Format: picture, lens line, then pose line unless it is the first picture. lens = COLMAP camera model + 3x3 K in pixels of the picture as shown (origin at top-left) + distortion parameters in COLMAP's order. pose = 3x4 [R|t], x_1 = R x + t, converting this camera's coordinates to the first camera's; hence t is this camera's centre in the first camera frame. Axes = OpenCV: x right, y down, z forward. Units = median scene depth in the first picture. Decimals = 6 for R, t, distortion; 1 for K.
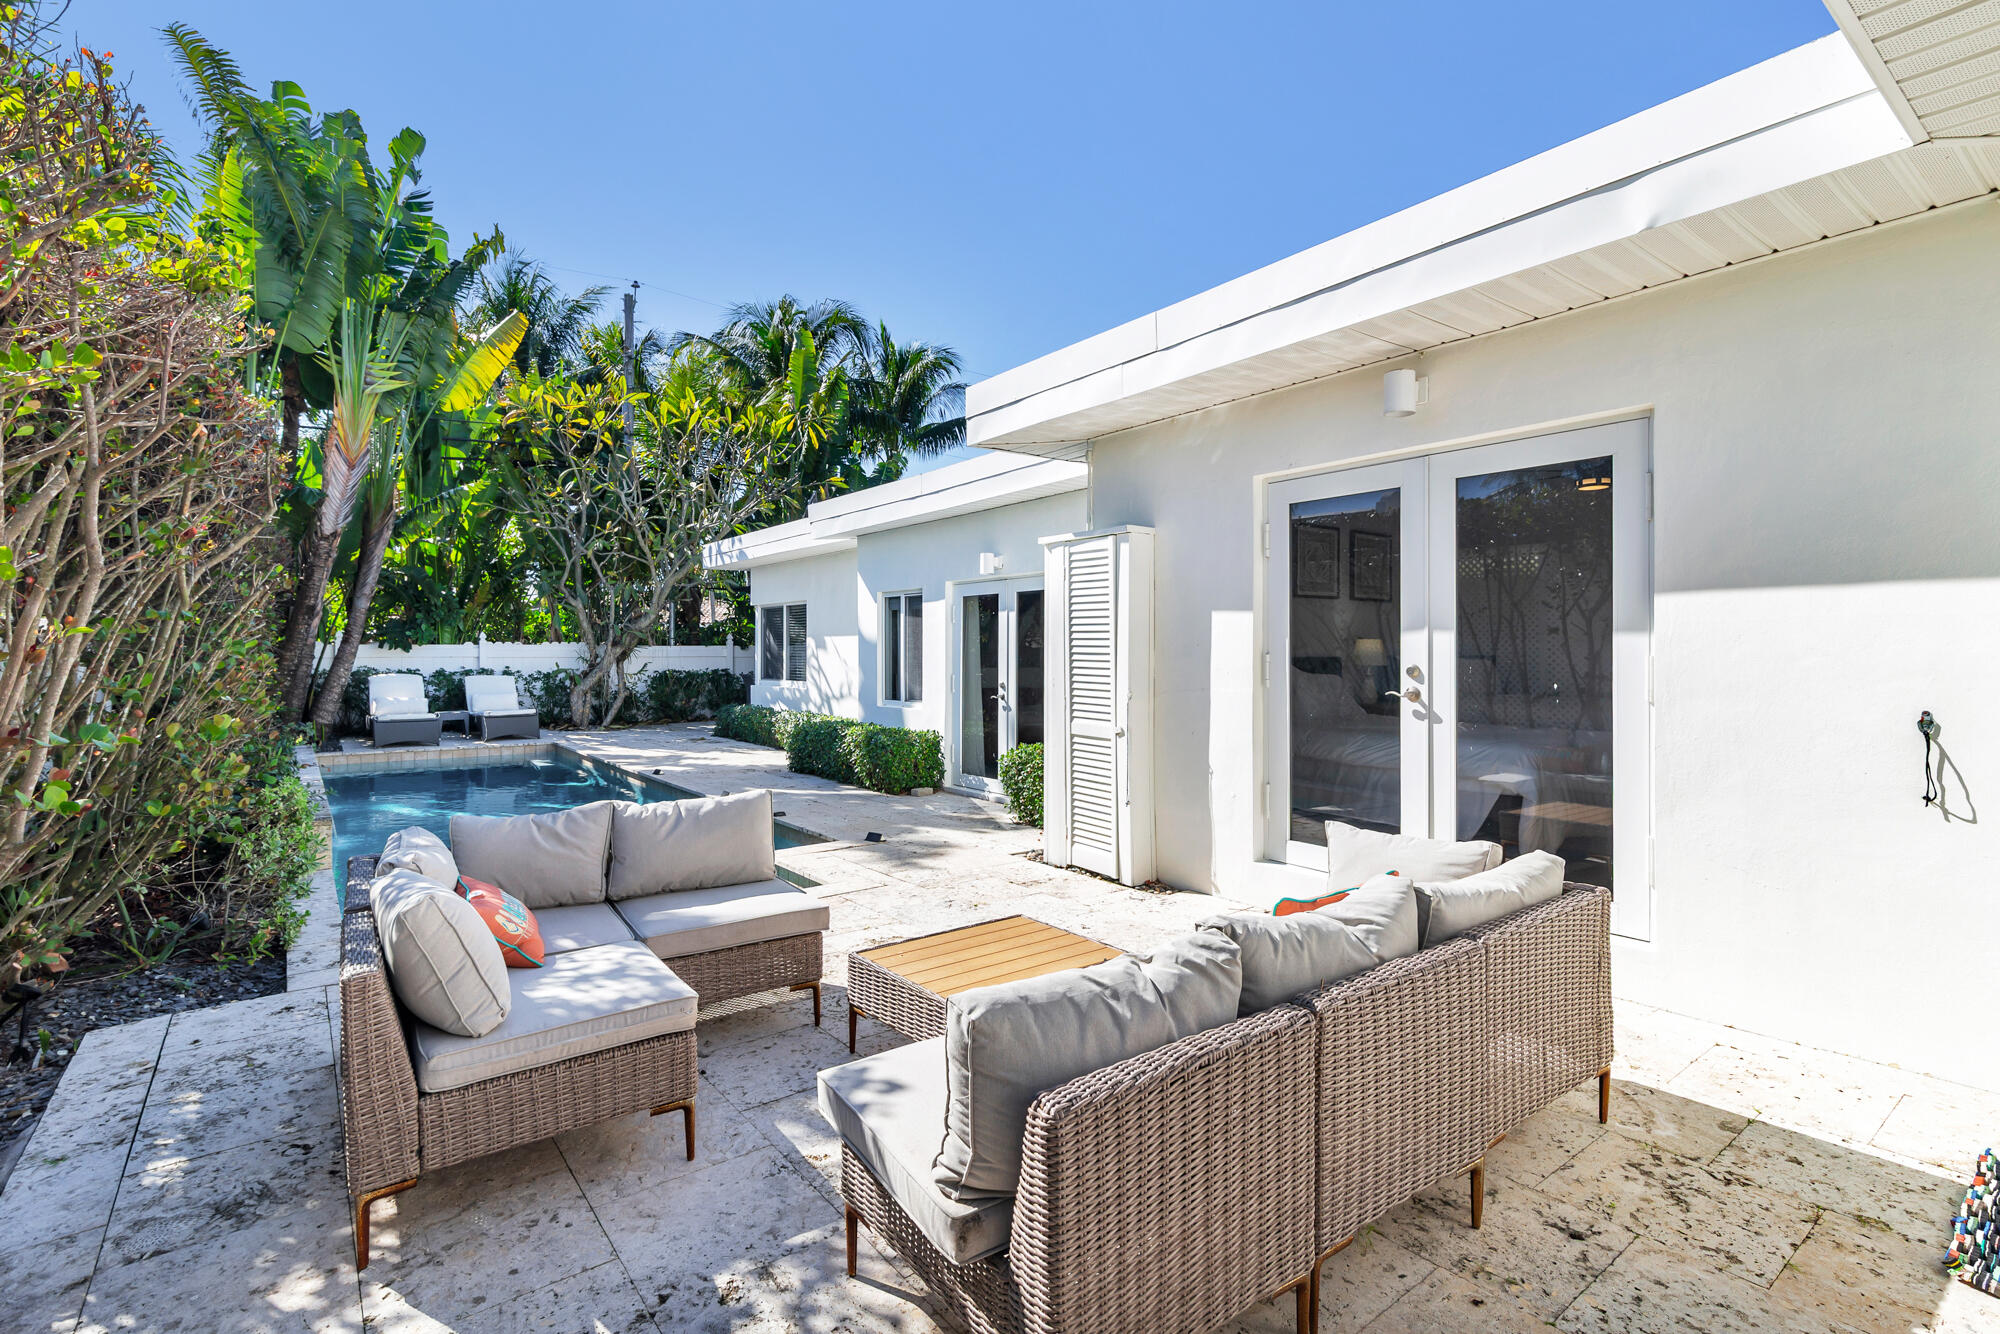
lens RADIAL K [[925.2, 0, 1003.5], [0, 925.2, 646.3], [0, 0, 1]] dist [-0.000482, -0.000104]
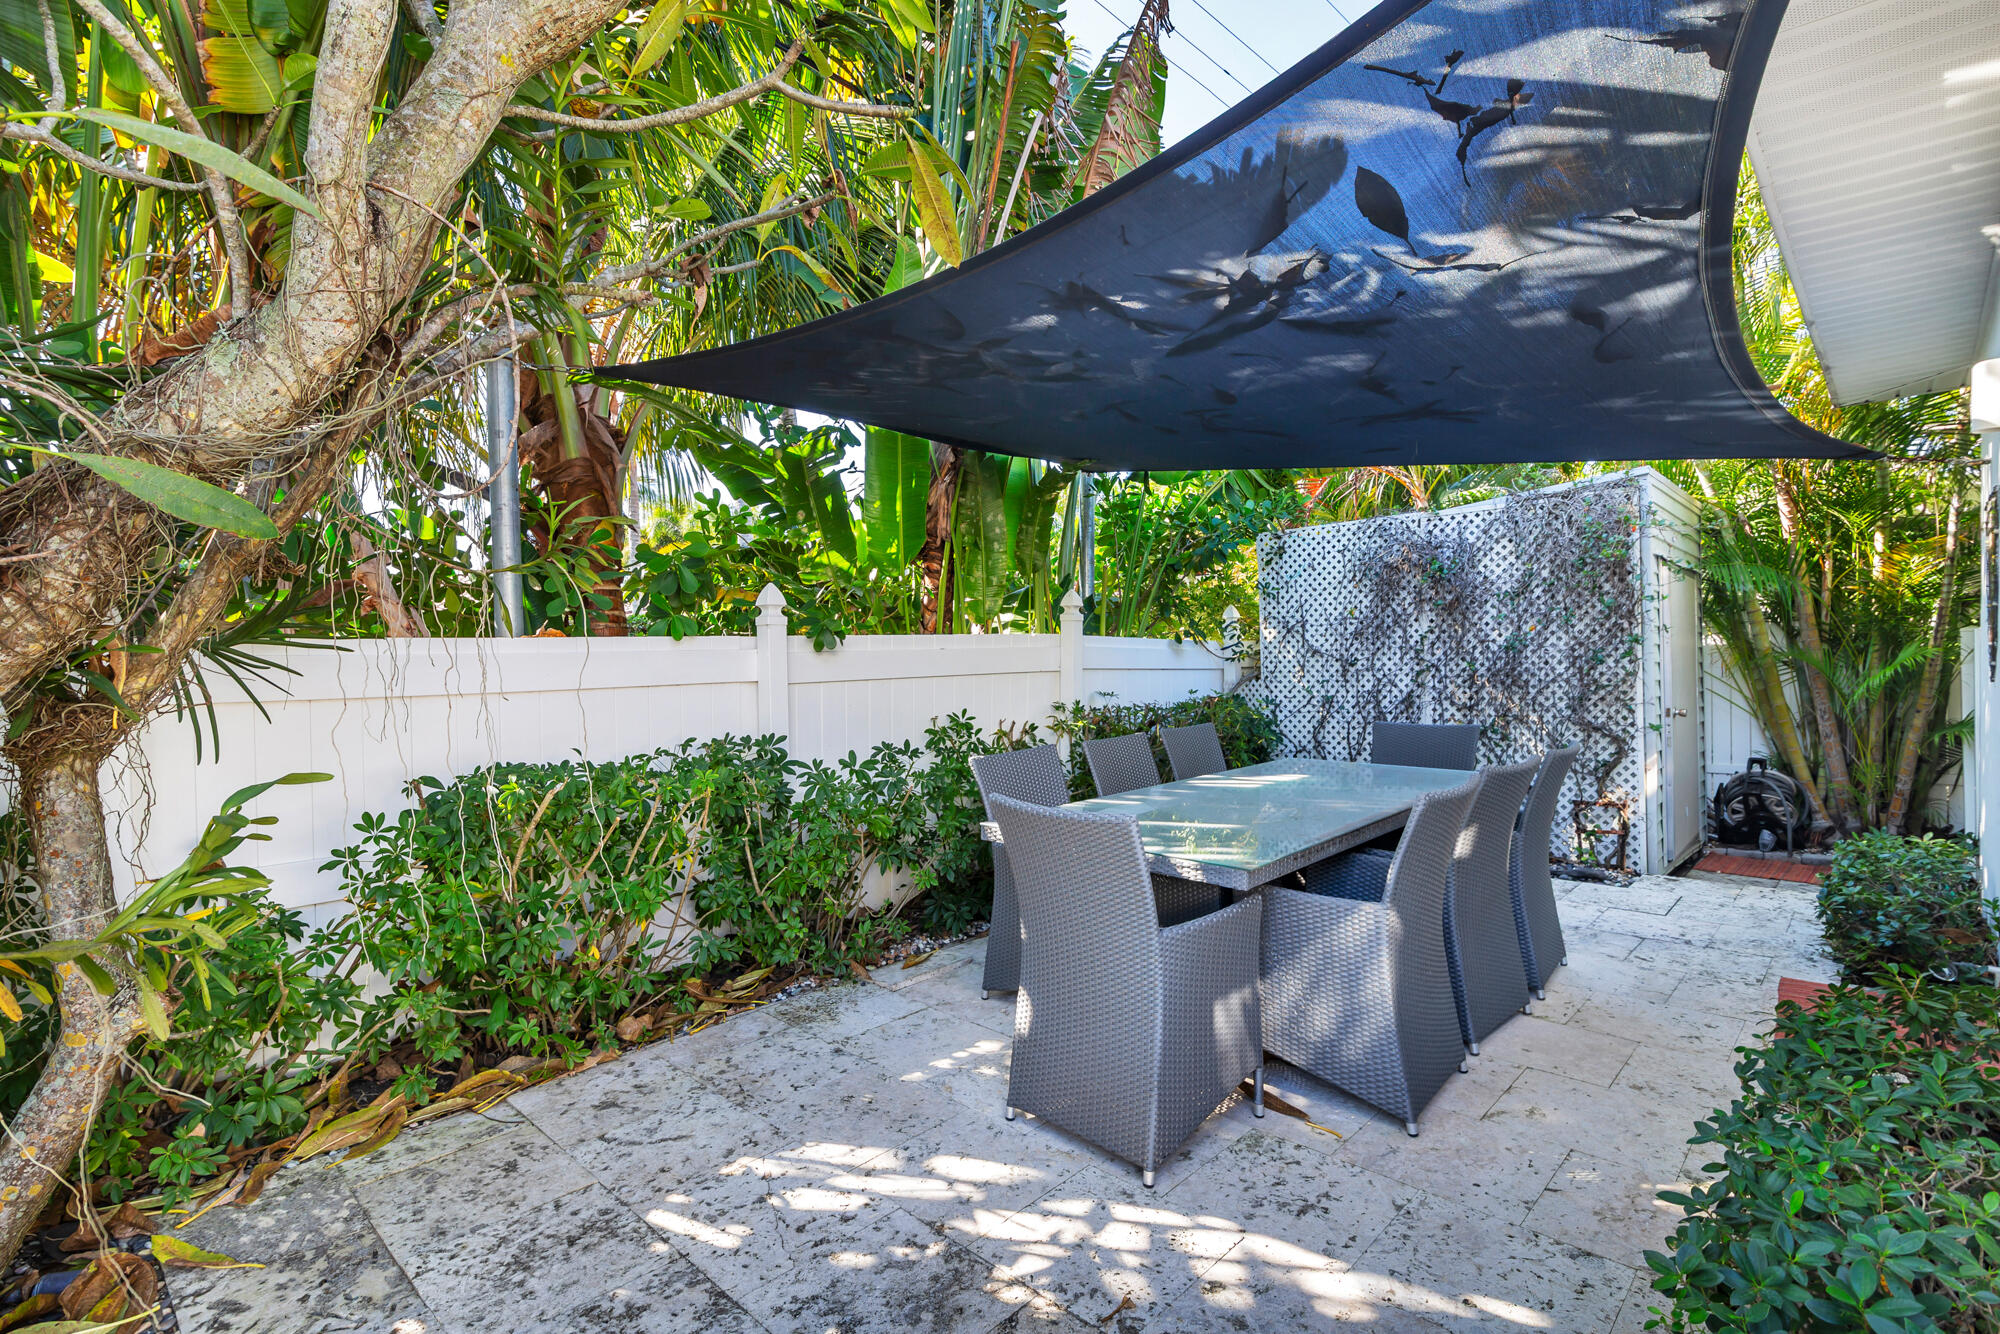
lens RADIAL K [[949.0, 0, 997.6], [0, 949.0, 658.3], [0, 0, 1]] dist [-0.001107, -0.000383]
pose [[0.986444, -0.013959, 0.163503, -0.376237], [0.012396, 0.999867, 0.010577, 0.004045], [-0.163629, -0.008406, 0.986486, 1.023876]]
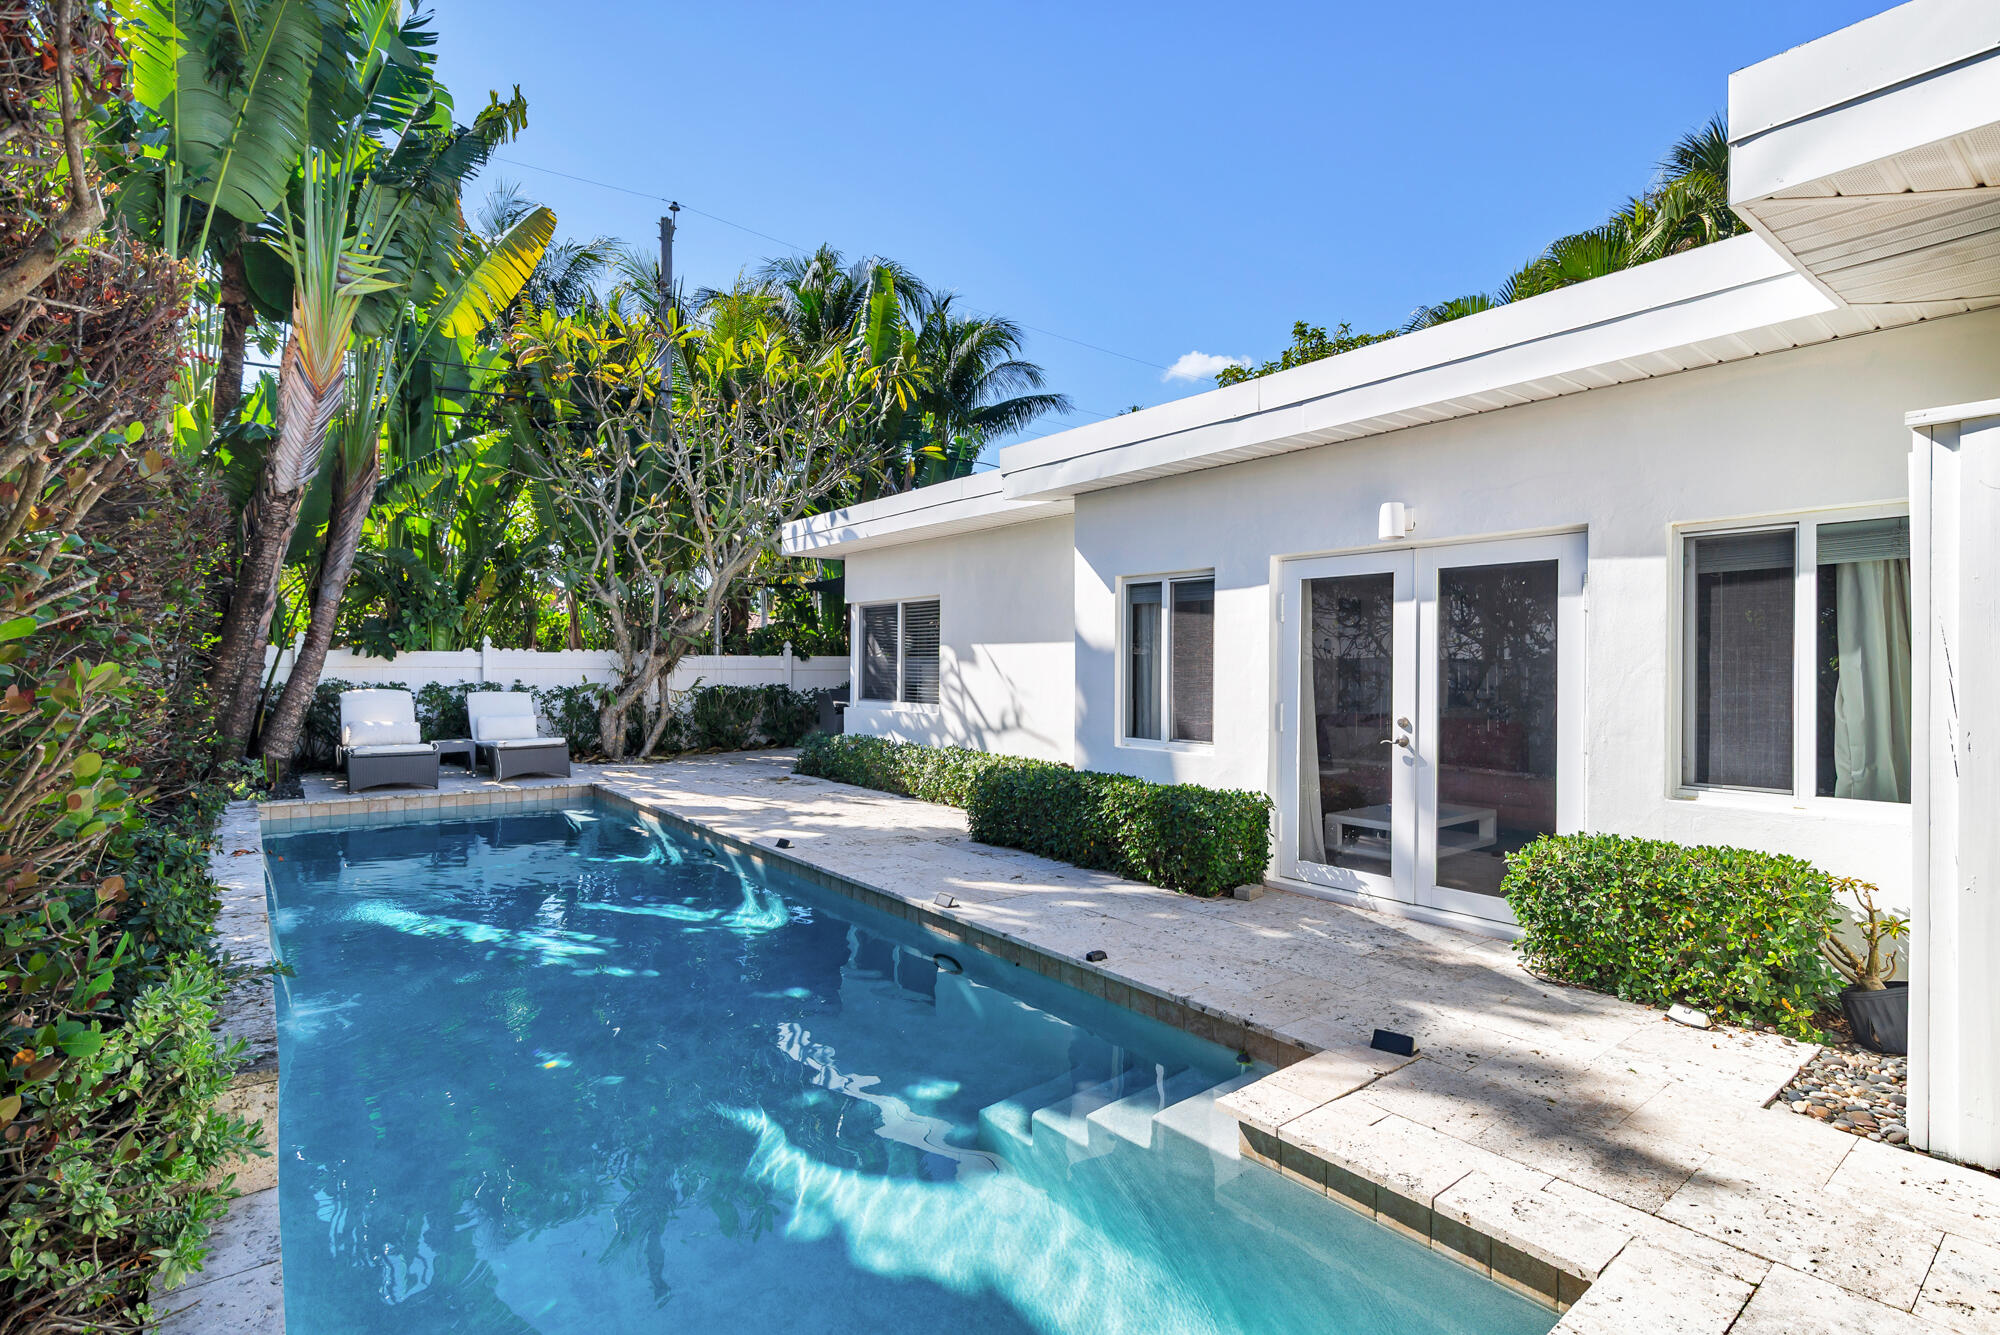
lens RADIAL K [[931.3, 0, 1000.0], [0, 931.3, 667.5], [0, 0, 1]] dist [-0.000881, -0.000079]
pose [[0.999708, 0.008419, 0.022641, -0.171546], [-0.008592, 0.999935, 0.007538, 0.001983], [-0.022576, -0.007730, 0.999715, 0.238009]]
